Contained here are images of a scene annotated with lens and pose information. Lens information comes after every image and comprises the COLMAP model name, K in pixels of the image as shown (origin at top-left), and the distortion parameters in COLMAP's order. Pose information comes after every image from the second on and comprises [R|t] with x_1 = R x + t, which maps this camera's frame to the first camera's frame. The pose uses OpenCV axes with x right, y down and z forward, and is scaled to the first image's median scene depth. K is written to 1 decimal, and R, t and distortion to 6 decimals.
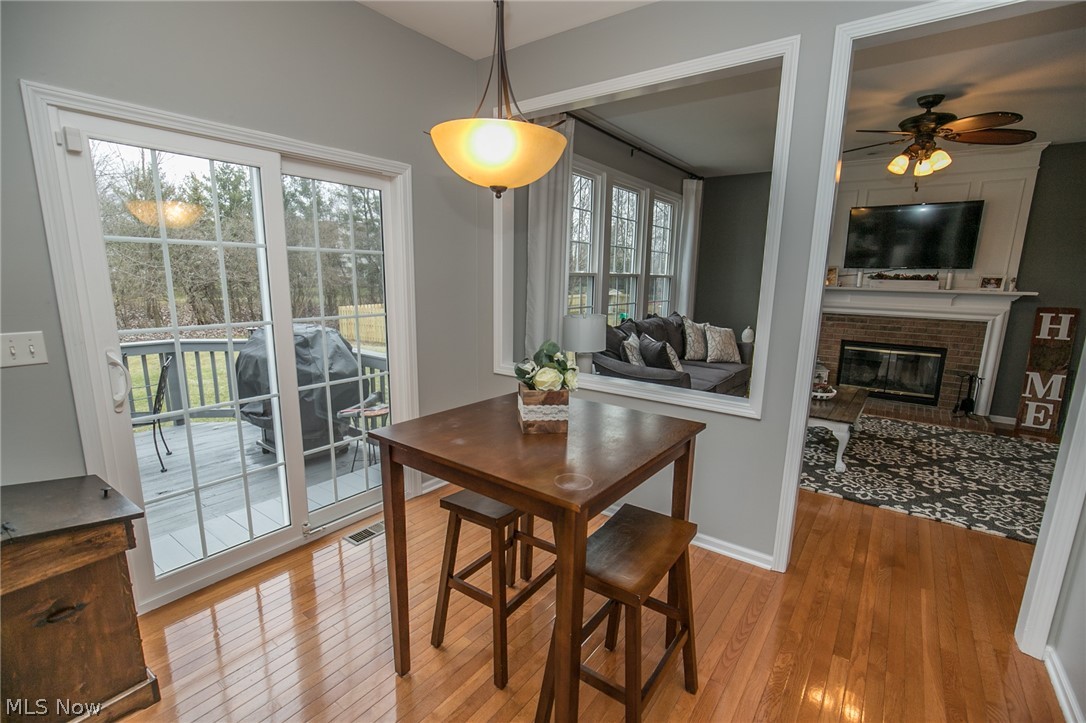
lens RADIAL K [[491.7, 0, 542.5], [0, 491.7, 374.1], [0, 0, 1]] dist [-0.019656, 0.006063]
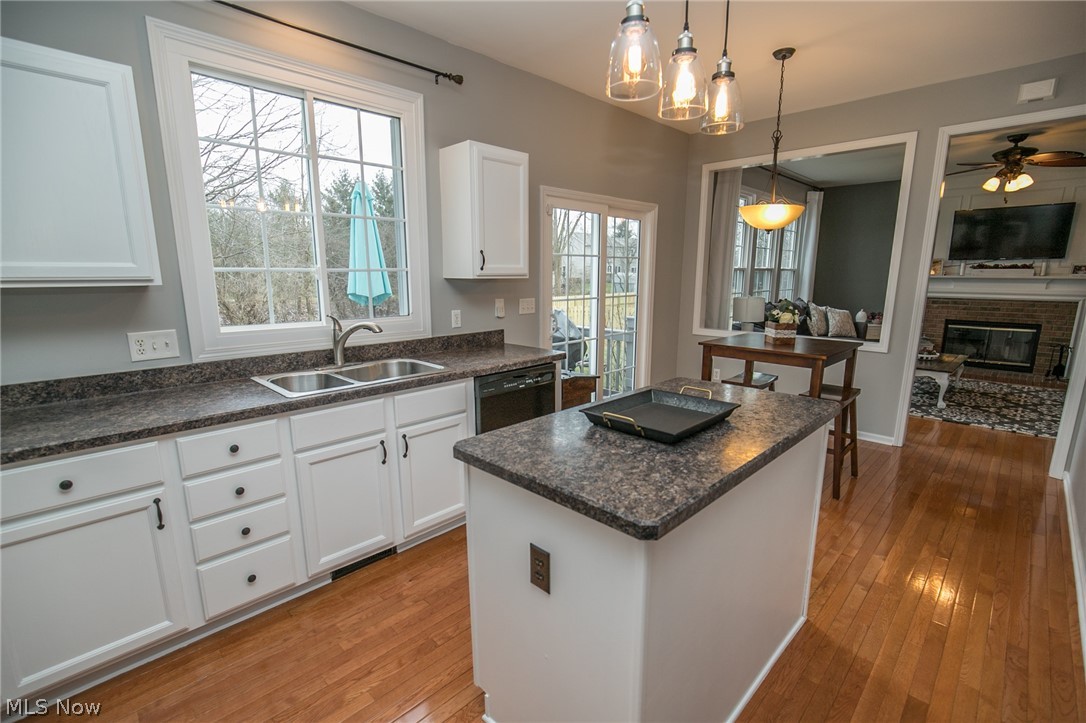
lens RADIAL K [[491.7, 0, 542.5], [0, 491.7, 374.1], [0, 0, 1]] dist [-0.019656, 0.006063]
pose [[0.988883, 0.011677, -0.148234, -0.239231], [-0.010921, 0.999923, 0.005912, 0.084597], [0.148291, -0.004227, 0.988935, -0.417200]]
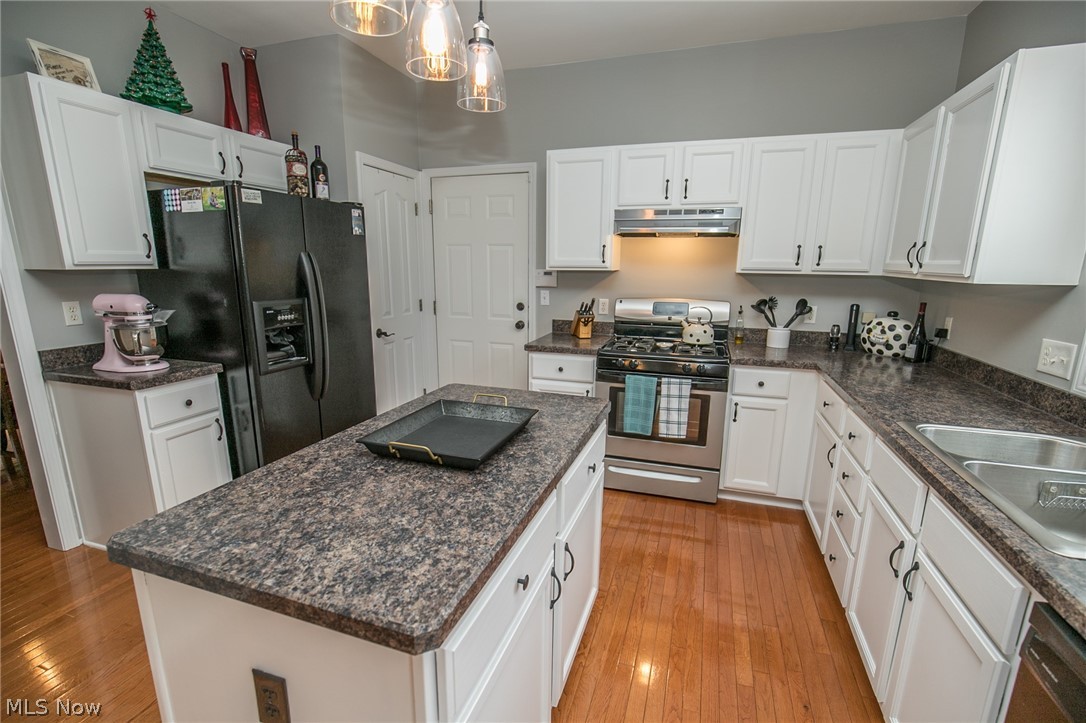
lens RADIAL K [[491.7, 0, 542.5], [0, 491.7, 374.1], [0, 0, 1]] dist [-0.019656, 0.006063]
pose [[-0.950570, 0.044468, -0.307308, -0.168174], [-0.085553, 0.913877, 0.396874, -0.038956], [0.298490, 0.403548, -0.864900, 0.184826]]
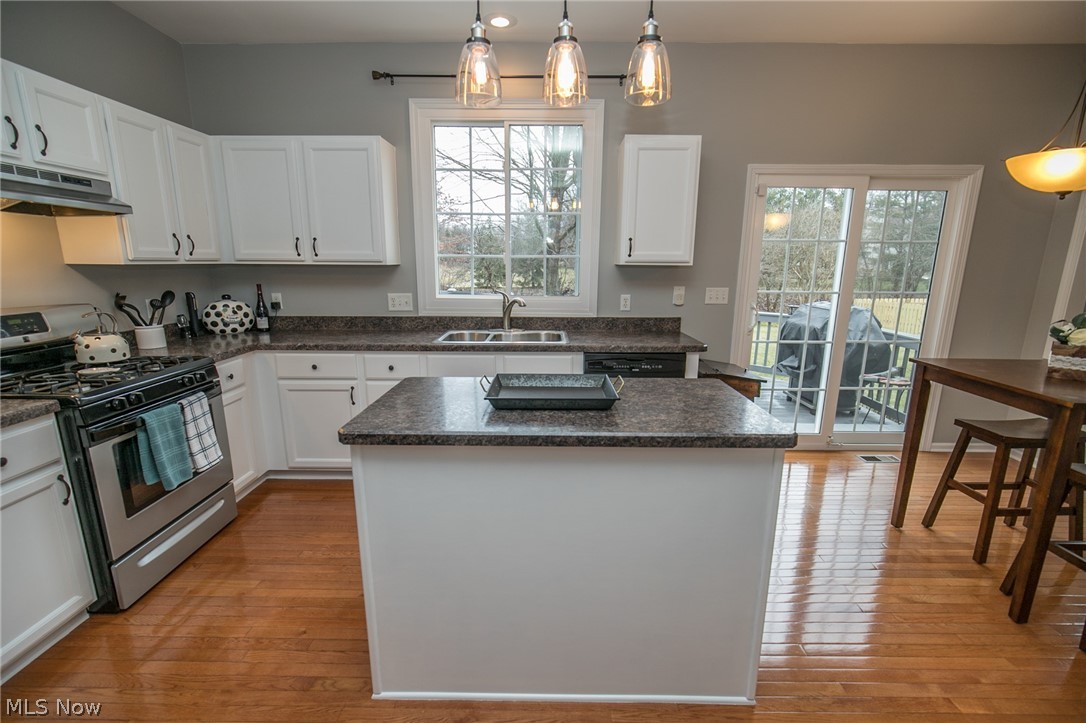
lens RADIAL K [[491.7, 0, 542.5], [0, 491.7, 374.1], [0, 0, 1]] dist [-0.019656, 0.006063]
pose [[0.584199, 0.168077, -0.794016, 0.068512], [-0.155813, 0.983350, 0.093516, 0.068647], [0.796514, 0.069086, 0.600660, -0.290820]]
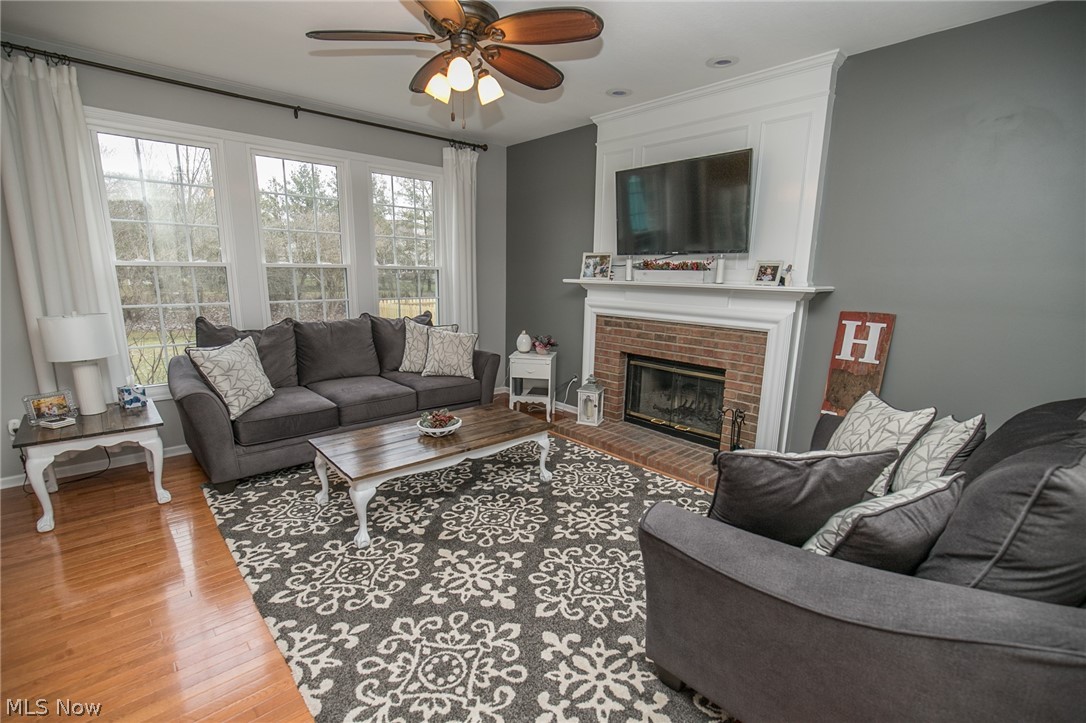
lens RADIAL K [[491.7, 0, 542.5], [0, 491.7, 374.1], [0, 0, 1]] dist [-0.019656, 0.006063]
pose [[0.981807, 0.038309, -0.185975, 0.775481], [-0.037537, 0.999266, 0.007675, -0.045447], [0.186132, -0.000555, 0.982525, 0.294724]]
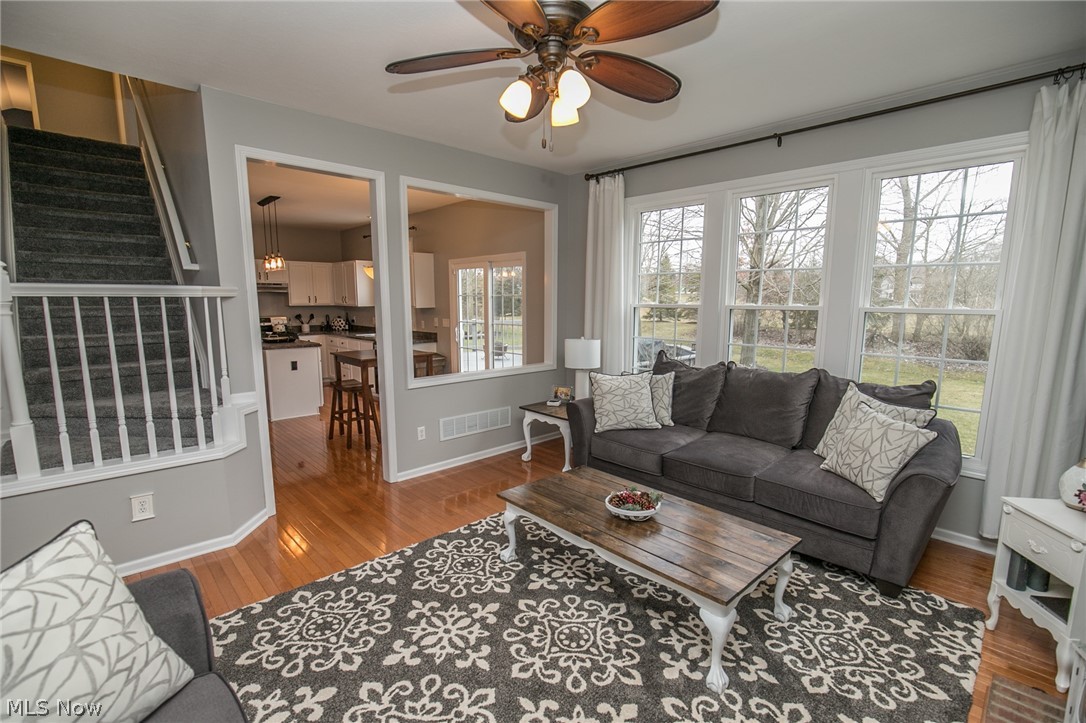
lens RADIAL K [[491.7, 0, 542.5], [0, 491.7, 374.1], [0, 0, 1]] dist [-0.019656, 0.006063]
pose [[-0.169490, 0.130522, -0.976851, 1.035271], [-0.202388, 0.965456, 0.164116, -0.170914], [0.964527, 0.225519, -0.137219, 0.866312]]
